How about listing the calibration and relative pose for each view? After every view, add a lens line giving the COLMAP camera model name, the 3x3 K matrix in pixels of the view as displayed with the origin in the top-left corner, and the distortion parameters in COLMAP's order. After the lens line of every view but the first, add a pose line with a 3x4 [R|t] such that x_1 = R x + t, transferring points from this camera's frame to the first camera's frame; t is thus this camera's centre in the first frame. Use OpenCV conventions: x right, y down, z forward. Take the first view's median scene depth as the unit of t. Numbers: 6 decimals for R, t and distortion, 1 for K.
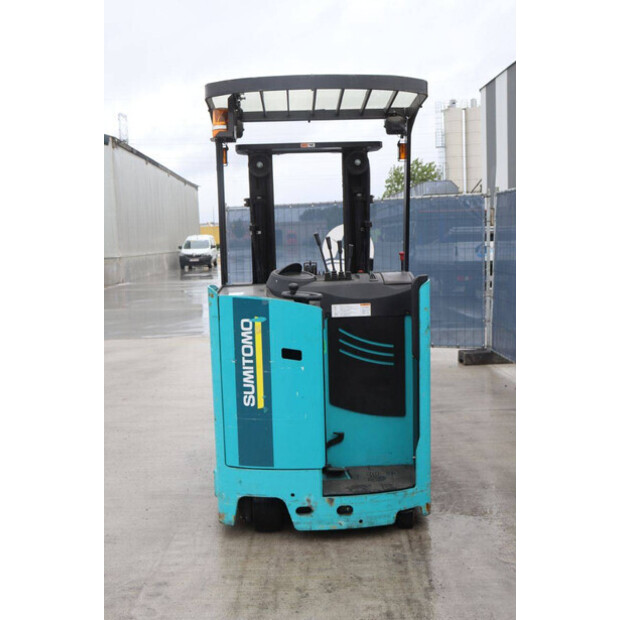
lens RADIAL K [[674.2, 0, 310.0], [0, 674.2, 310.0], [0, 0, 1]] dist [-0.018579, 0.002705]
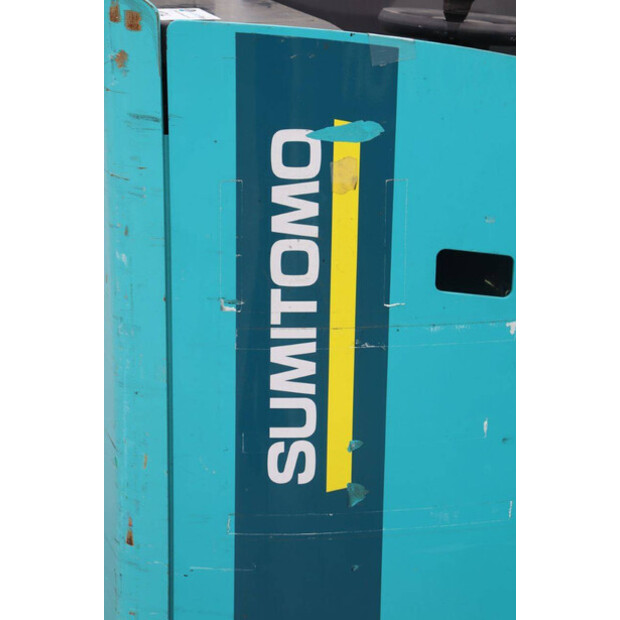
lens RADIAL K [[1448.1, 0, 310.0], [0, 1448.1, 310.0], [0, 0, 1]] dist [0.432806, 0.149938]
pose [[0.957157, -0.040552, 0.286715, -0.232310], [-0.007414, 0.986389, 0.164262, -0.007684], [-0.289473, -0.159351, 0.943829, 0.502597]]
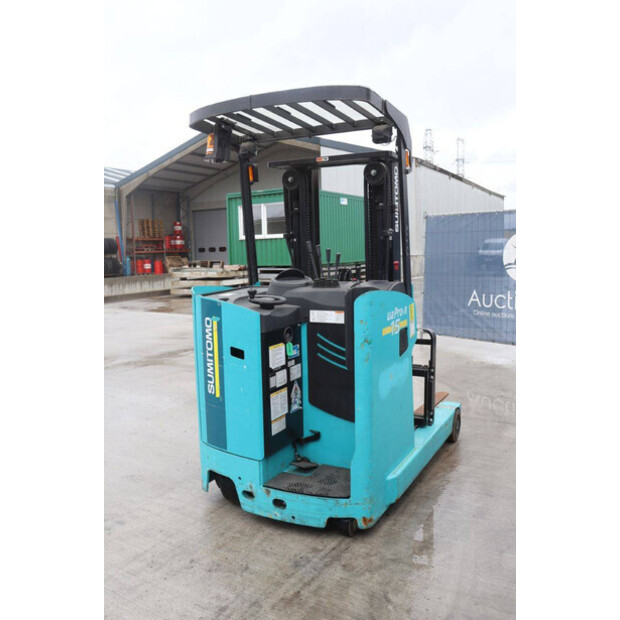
lens RADIAL K [[552.0, 0, 310.0], [0, 552.0, 310.0], [0, 0, 1]] dist [-0.079875, 0.008413]
pose [[0.860340, 0.073408, -0.504406, 0.510932], [-0.062640, 0.997301, 0.038300, -0.044834], [0.505857, -0.001355, 0.862617, 0.279421]]
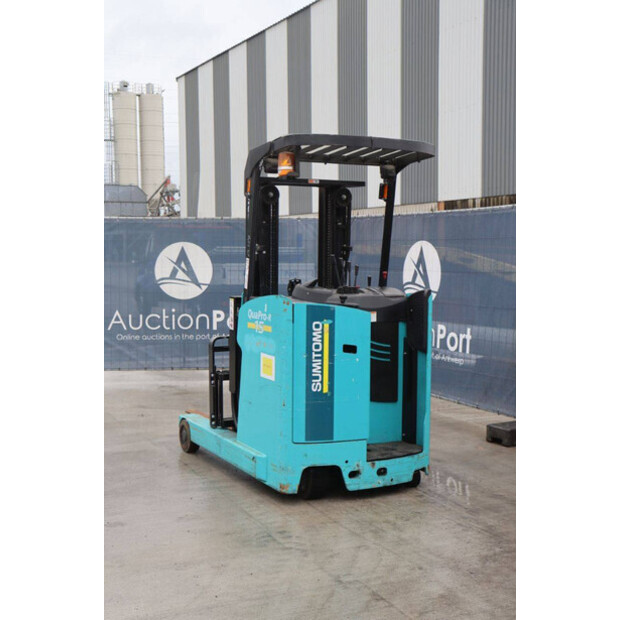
lens RADIAL K [[886.3, 0, 312.5], [0, 886.3, 302.5], [0, 0, 1]] dist [0.071932, 0.072609]
pose [[0.902854, 0.007578, 0.429881, -0.801255], [0.016337, 0.998518, -0.051912, 0.062458], [-0.429638, 0.053892, 0.901392, -0.487081]]
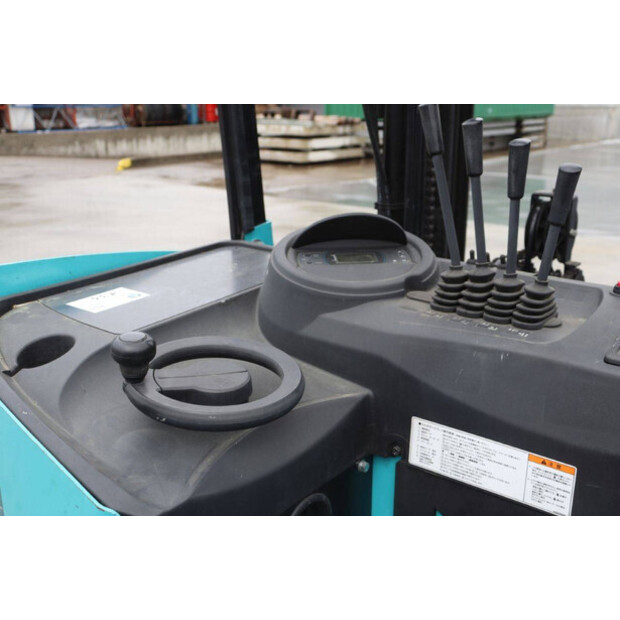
lens RADIAL K [[711.3, 0, 310.0], [0, 711.3, 310.0], [0, 0, 1]] dist [-0.002213, 0.000874]
pose [[0.751516, 0.228911, -0.618728, 0.166506], [-0.097056, 0.966029, 0.239516, -0.110347], [0.652537, -0.119949, 0.748203, 0.865629]]
